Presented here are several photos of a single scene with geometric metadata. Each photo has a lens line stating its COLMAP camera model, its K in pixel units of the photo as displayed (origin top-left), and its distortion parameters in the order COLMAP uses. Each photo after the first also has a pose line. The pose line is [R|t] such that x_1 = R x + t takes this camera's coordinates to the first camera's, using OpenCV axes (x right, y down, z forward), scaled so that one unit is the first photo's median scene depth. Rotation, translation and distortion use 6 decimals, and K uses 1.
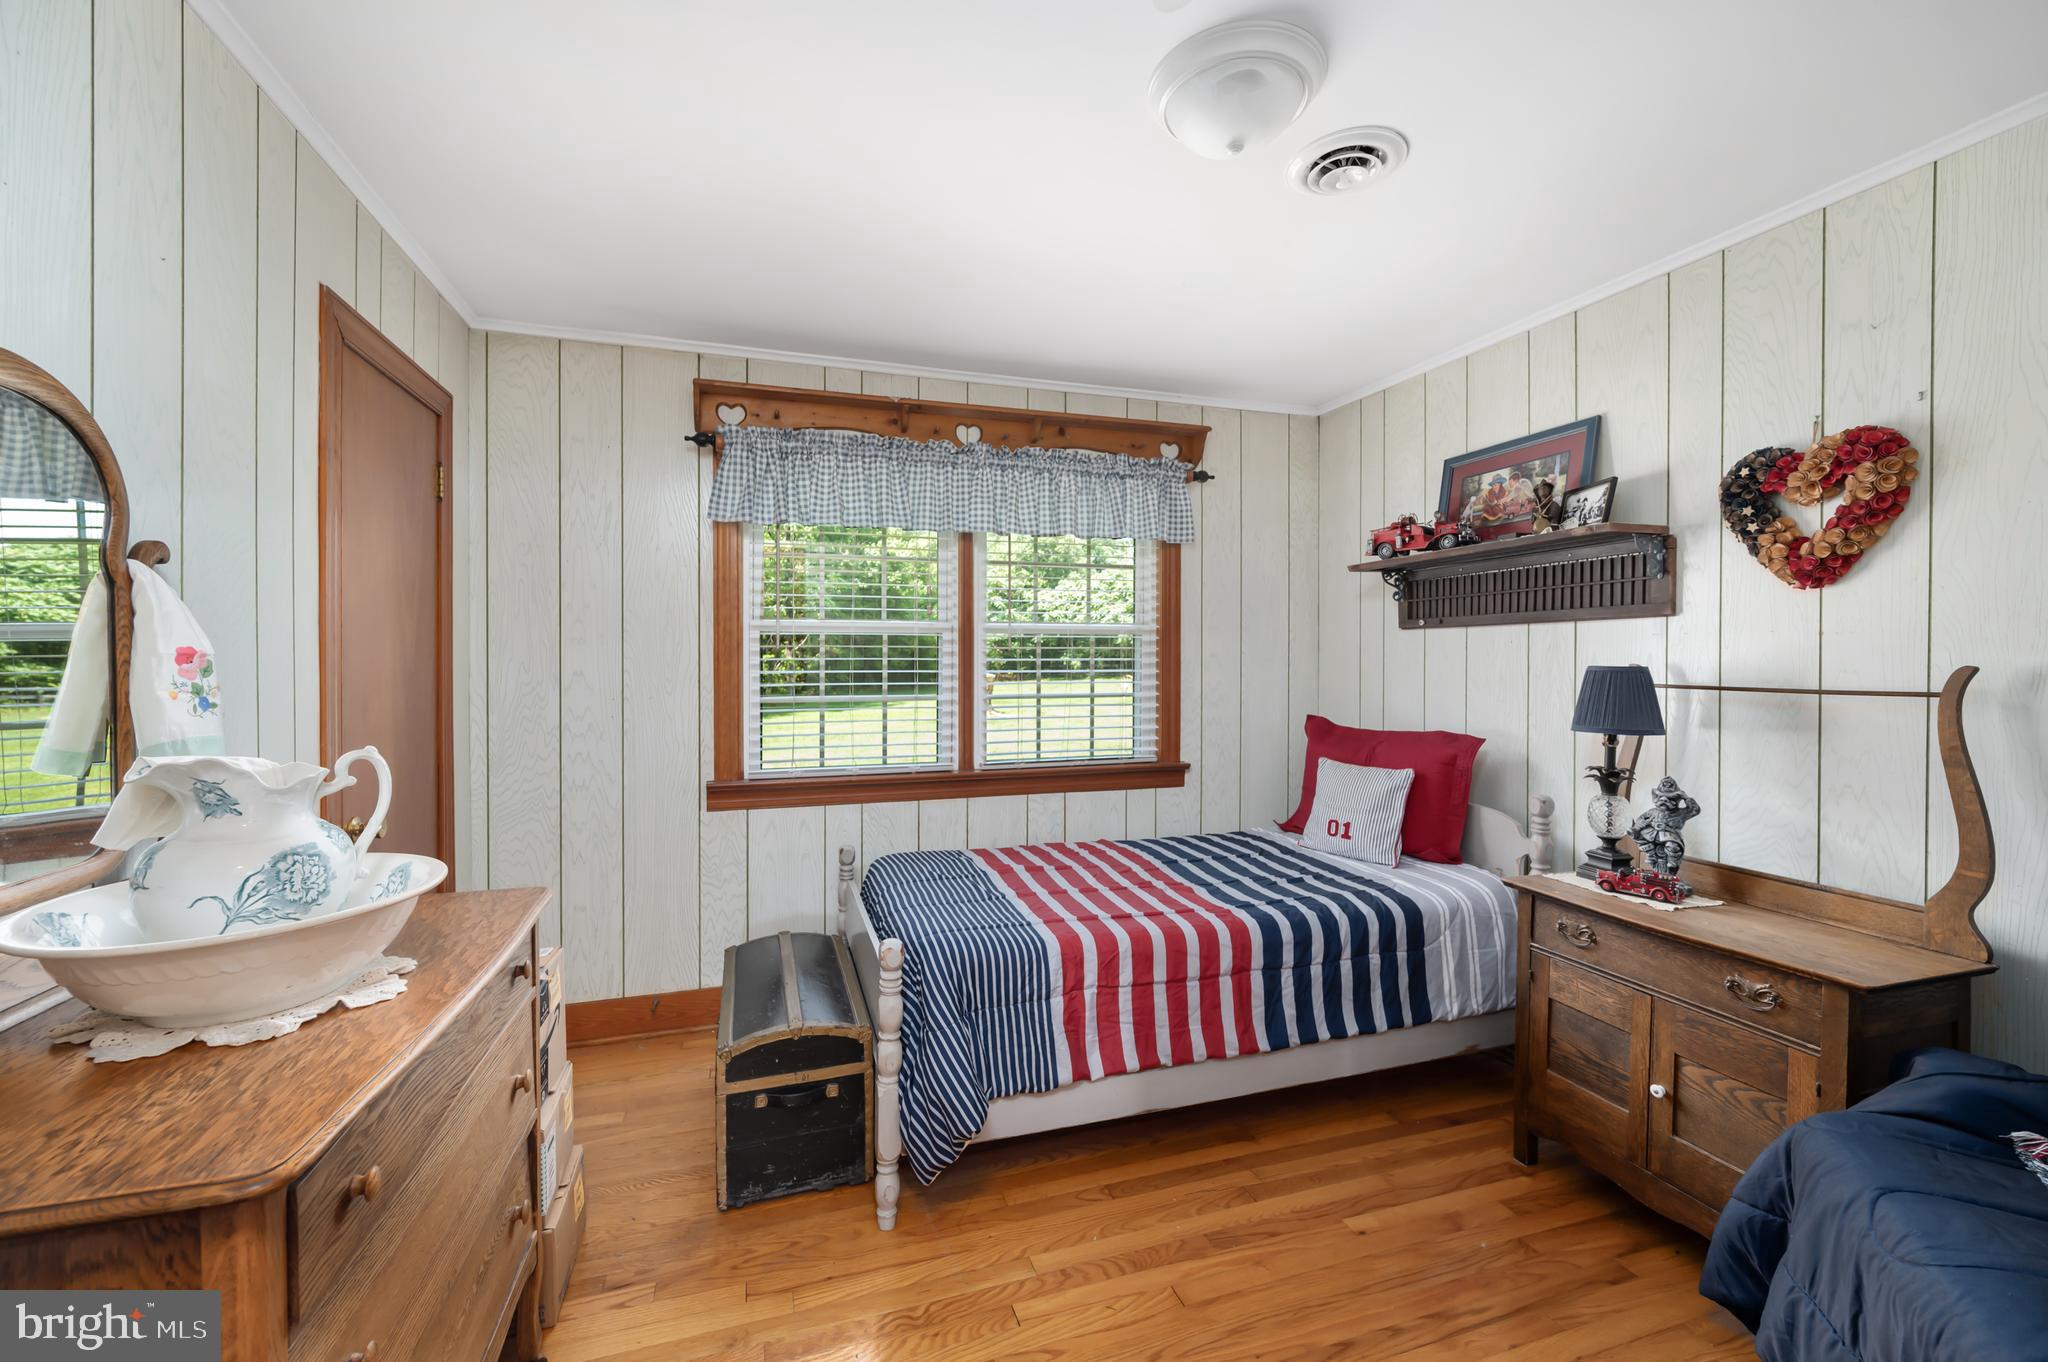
lens RADIAL K [[833.1, 0, 1025.4], [0, 833.1, 660.6], [0, 0, 1]] dist [-0.002709, -0.000636]
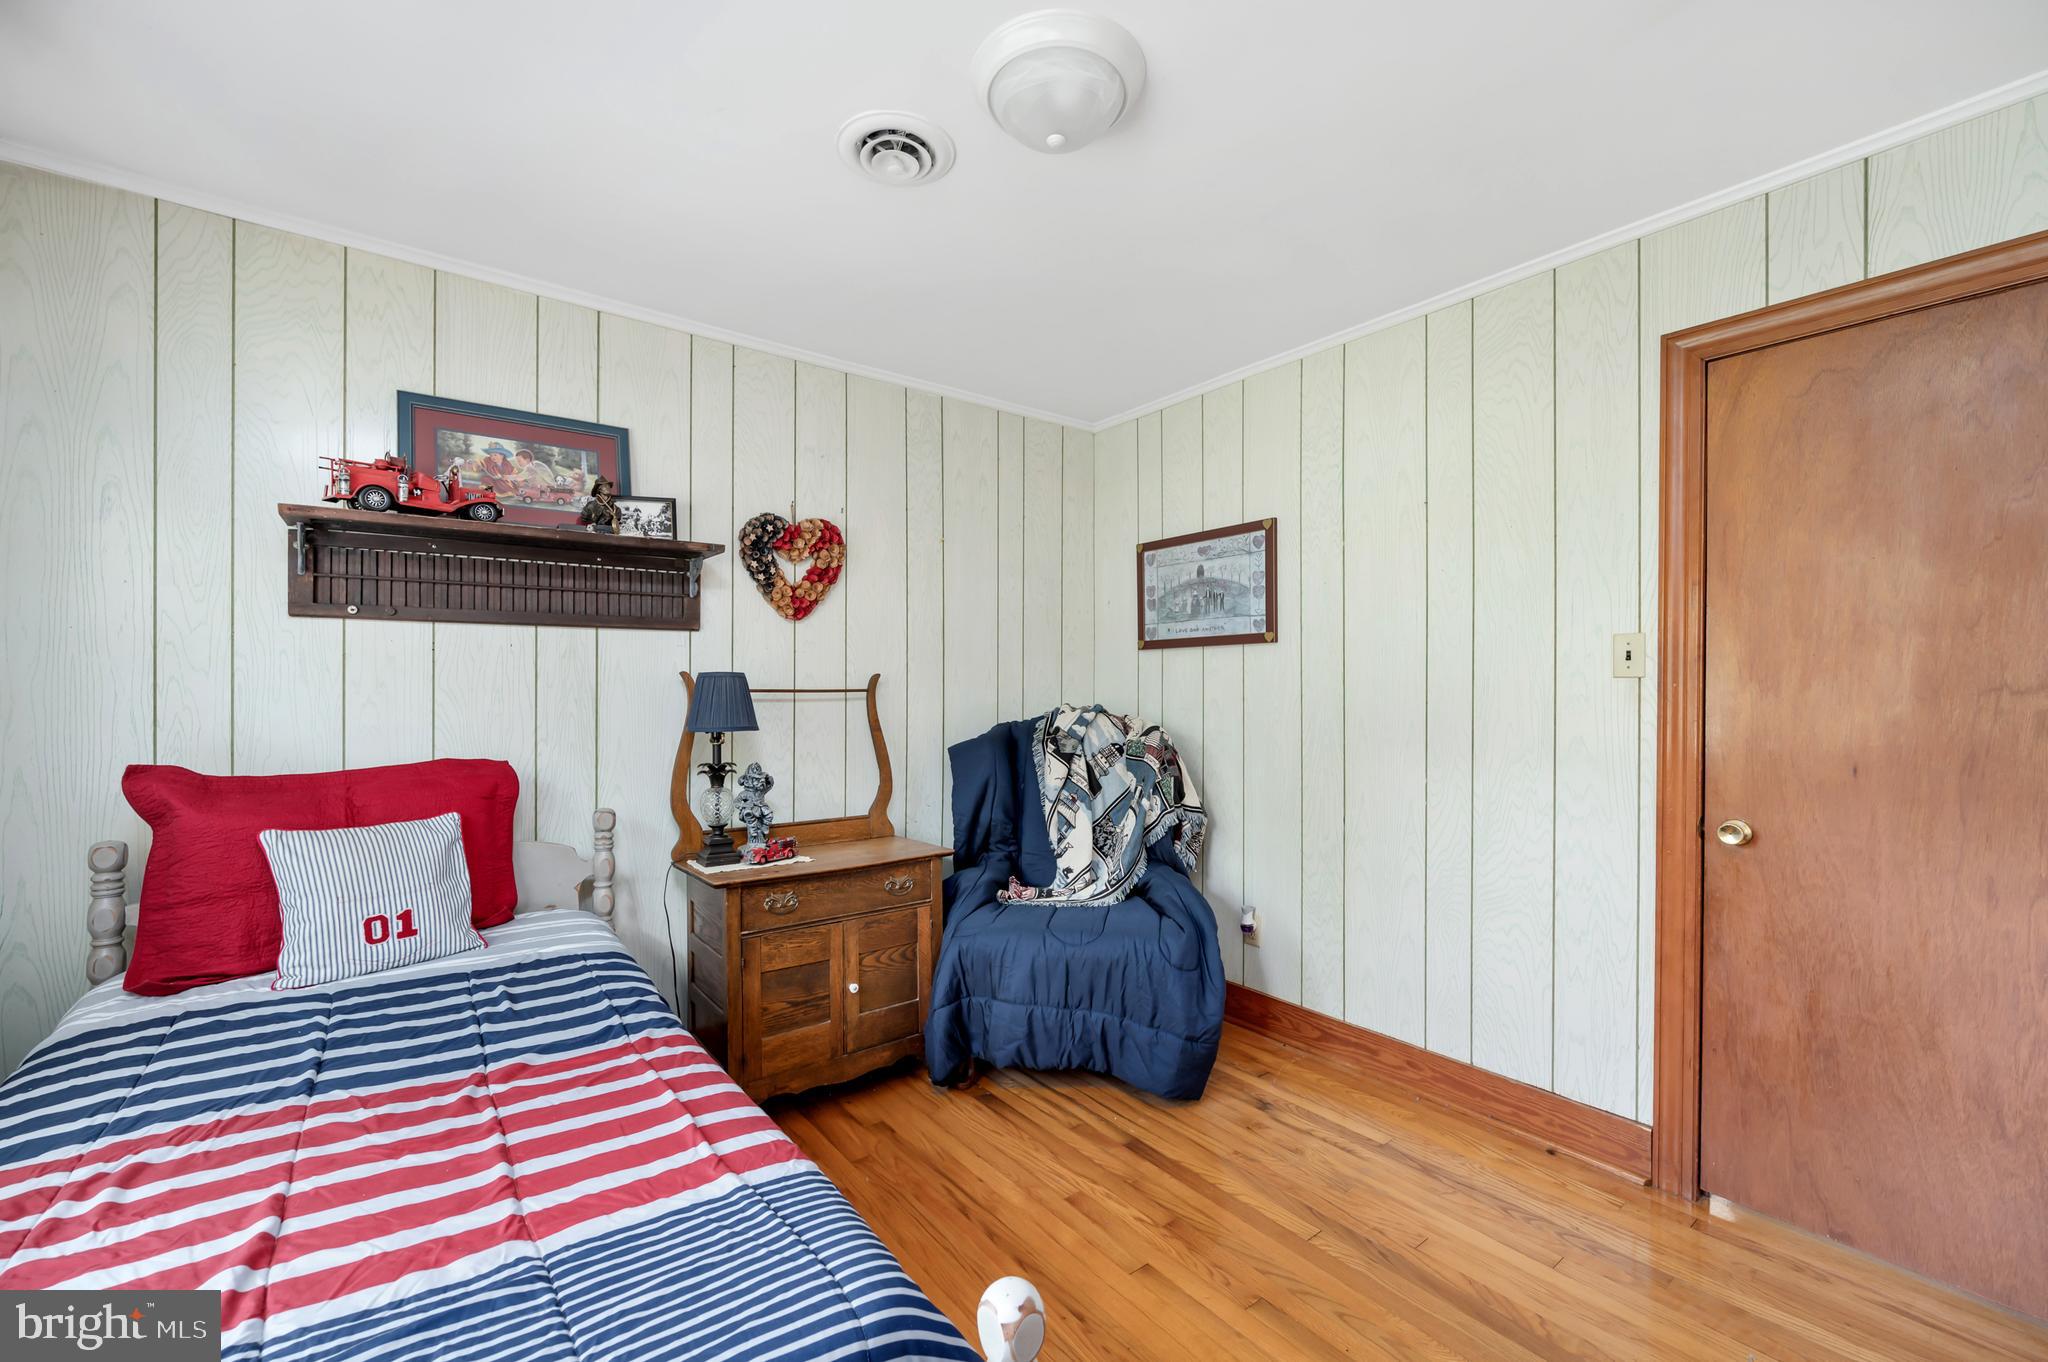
lens RADIAL K [[833.1, 0, 1008.1], [0, 833.1, 693.6], [0, 0, 1]] dist [-0.002709, -0.000636]
pose [[-0.320262, -0.009627, 0.947280, -0.480819], [-0.000187, 0.999949, 0.010098, 0.022972], [-0.947329, 0.003057, -0.320247, 0.974109]]
